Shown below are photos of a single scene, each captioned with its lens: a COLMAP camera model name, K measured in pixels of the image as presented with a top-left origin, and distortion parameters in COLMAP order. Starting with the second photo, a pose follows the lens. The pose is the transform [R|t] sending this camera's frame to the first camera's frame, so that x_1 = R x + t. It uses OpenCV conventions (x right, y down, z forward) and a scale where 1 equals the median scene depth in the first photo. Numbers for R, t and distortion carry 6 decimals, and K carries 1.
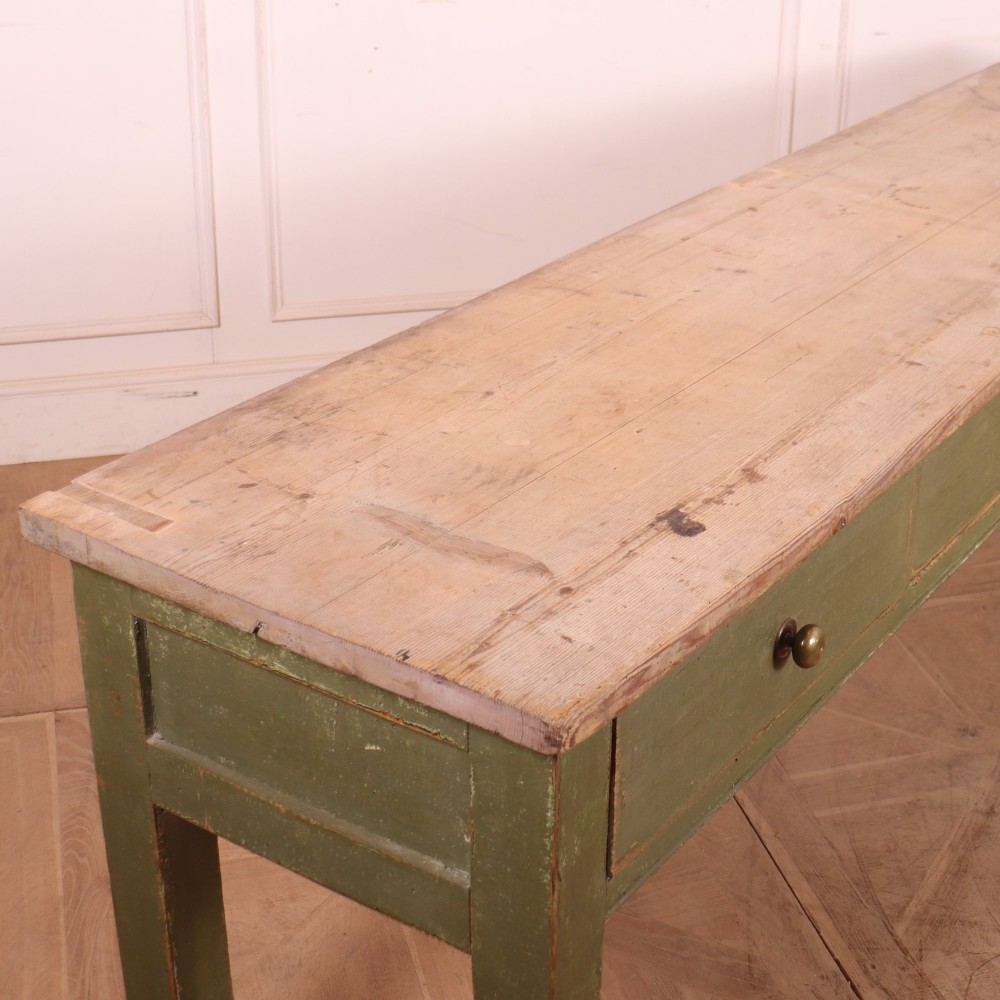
lens RADIAL K [[1719.4, 0, 565.6], [0, 1719.4, 489.3], [0, 0, 1]] dist [-0.129057, 0.000000]
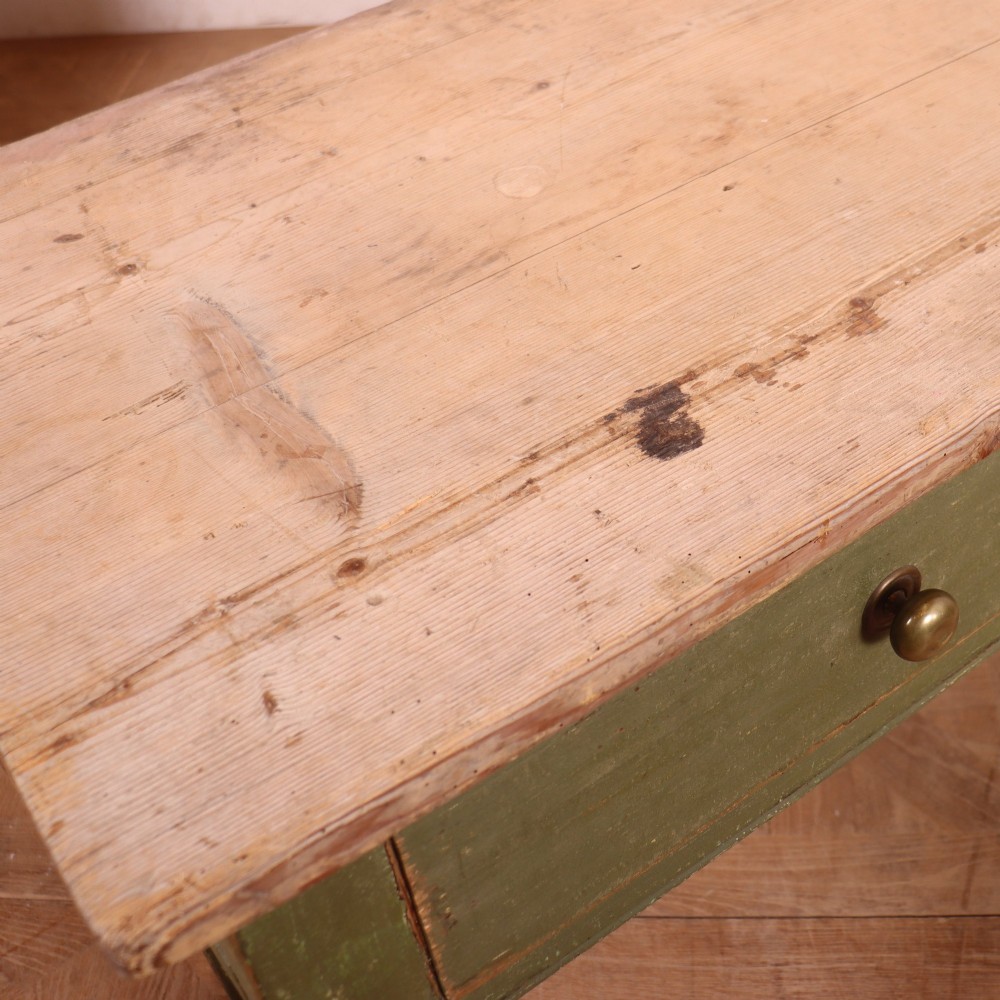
lens RADIAL K [[1581.7, 0, 496.7], [0, 1581.7, 494.4], [0, 0, 1]] dist [-0.158917, 0.000000]
pose [[0.936621, 0.160769, -0.311280, 0.173694], [-0.063709, 0.951839, 0.299907, -0.102100], [0.344504, -0.261067, 0.901754, 0.527848]]
